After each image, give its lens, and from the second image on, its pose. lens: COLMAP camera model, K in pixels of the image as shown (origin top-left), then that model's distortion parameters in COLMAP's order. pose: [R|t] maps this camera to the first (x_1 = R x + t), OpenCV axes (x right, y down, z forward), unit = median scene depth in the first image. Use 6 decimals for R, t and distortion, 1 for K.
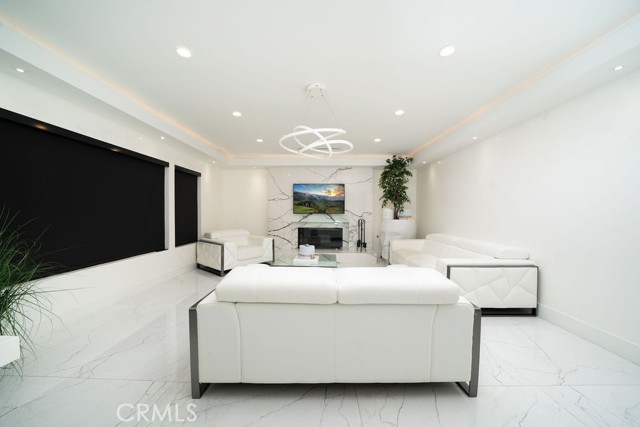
lens RADIAL K [[224.6, 0, 320.3], [0, 224.6, 214.7], [0, 0, 1]] dist [-0.012009, -0.000059]
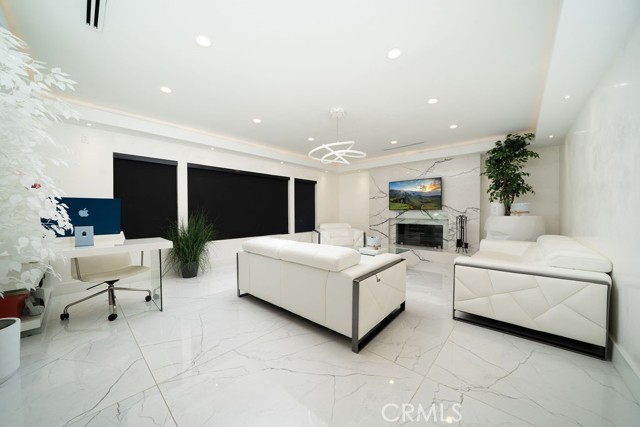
lens RADIAL K [[224.6, 0, 321.0], [0, 224.6, 213.6], [0, 0, 1]] dist [-0.012009, -0.000059]
pose [[0.751898, -0.000965, -0.659279, 0.339659], [-0.000575, 0.999998, -0.002119, 0.013997], [0.659279, 0.001973, 0.751896, -0.015264]]
